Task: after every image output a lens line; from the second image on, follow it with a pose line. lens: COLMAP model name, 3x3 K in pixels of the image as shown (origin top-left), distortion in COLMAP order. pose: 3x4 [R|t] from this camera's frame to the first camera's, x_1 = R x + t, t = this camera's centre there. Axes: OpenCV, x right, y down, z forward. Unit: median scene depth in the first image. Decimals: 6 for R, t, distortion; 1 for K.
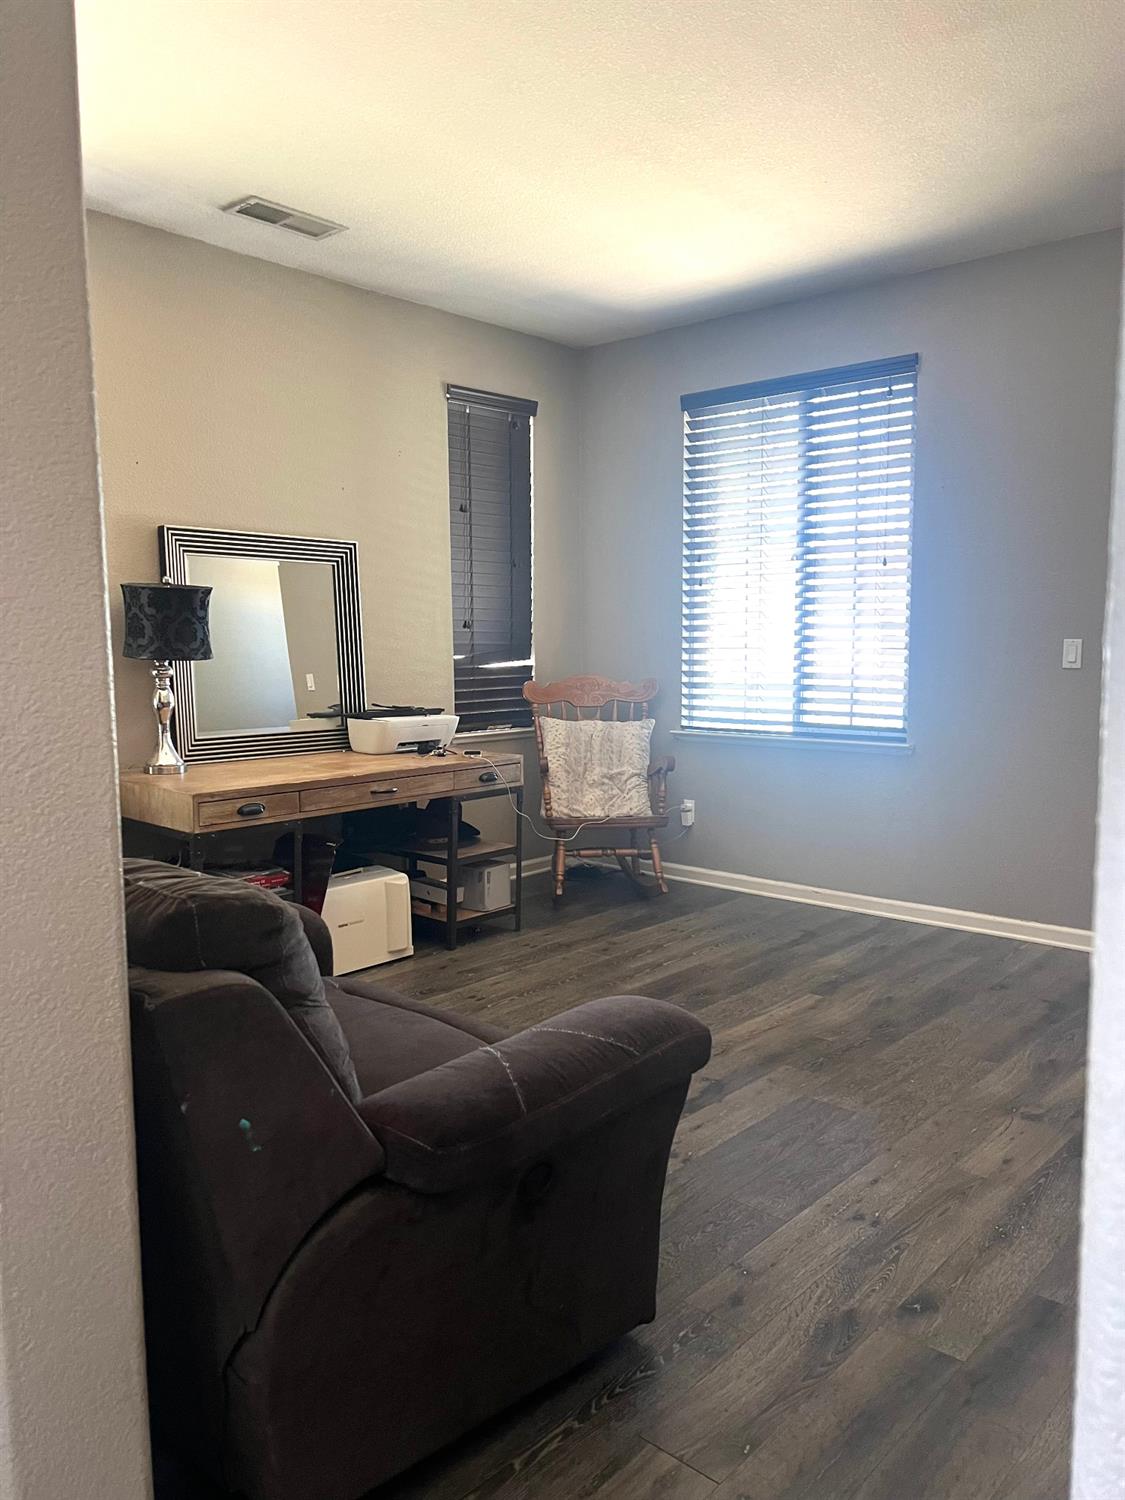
lens RADIAL K [[1103.7, 0, 586.1], [0, 1103.7, 749.9], [0, 0, 1]] dist [0.102470, -0.148565]
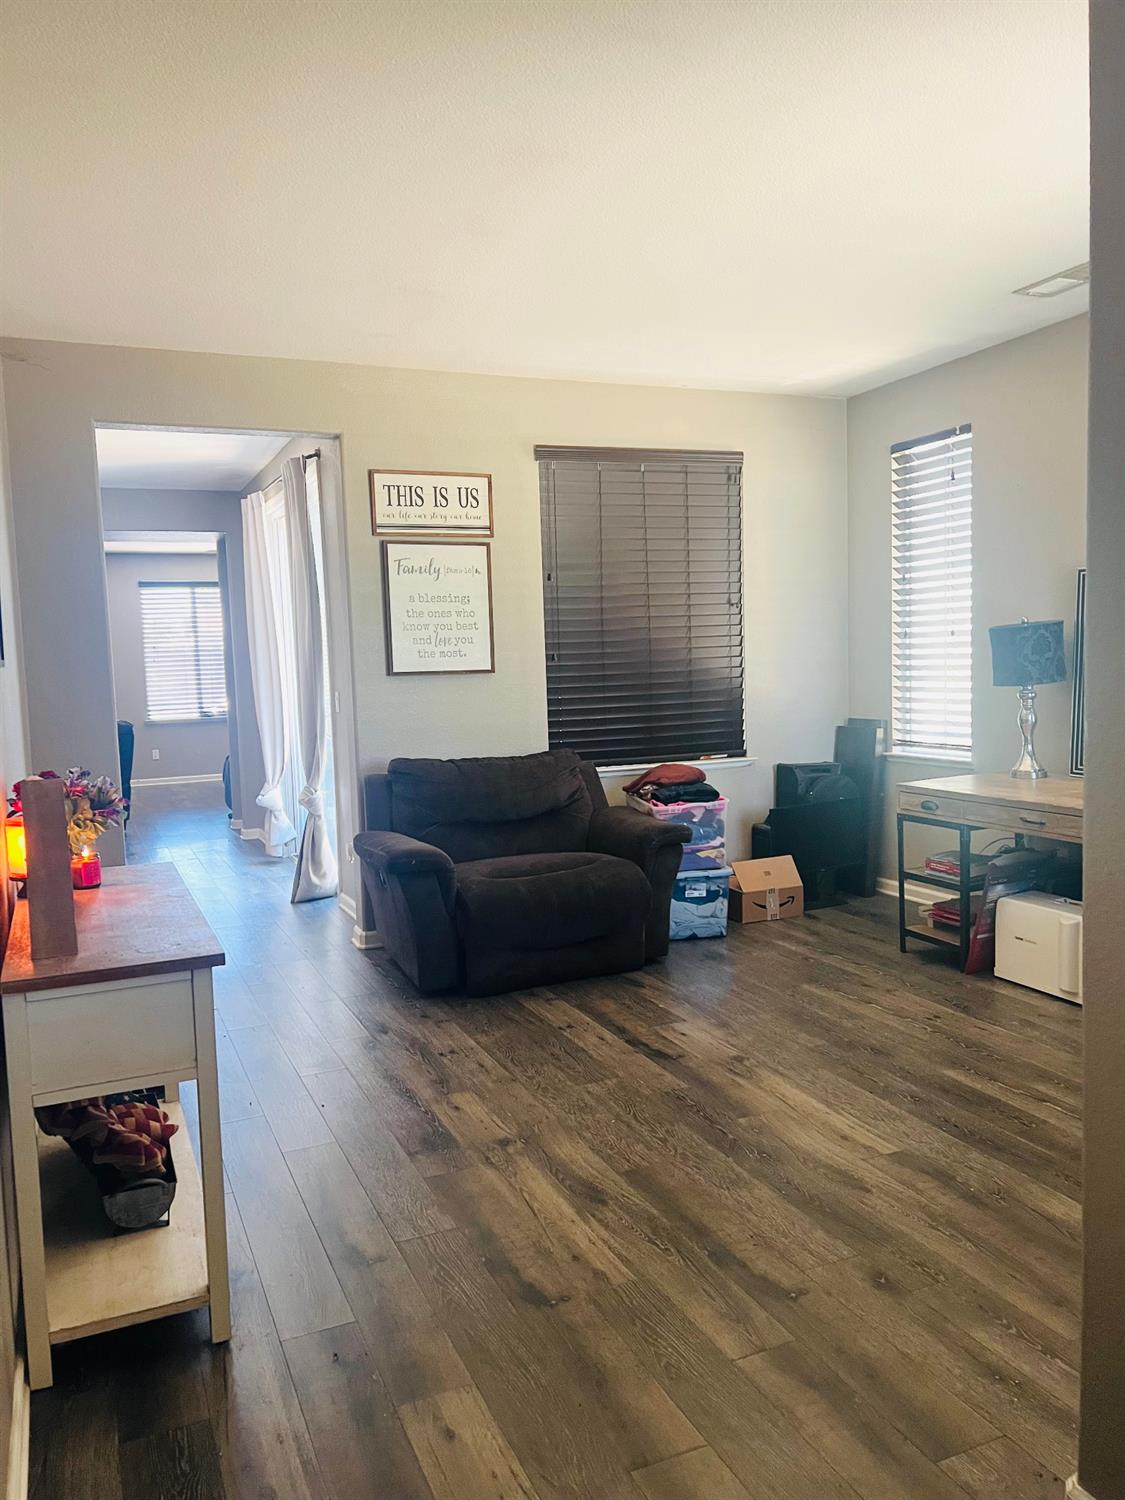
lens RADIAL K [[1103.7, 0, 586.1], [0, 1103.7, 749.9], [0, 0, 1]] dist [0.102470, -0.148565]
pose [[-0.398579, 0.090671, -0.912641, 1.041425], [-0.061765, 0.990188, 0.125350, -0.152277], [0.915052, 0.106331, -0.389068, 1.143647]]
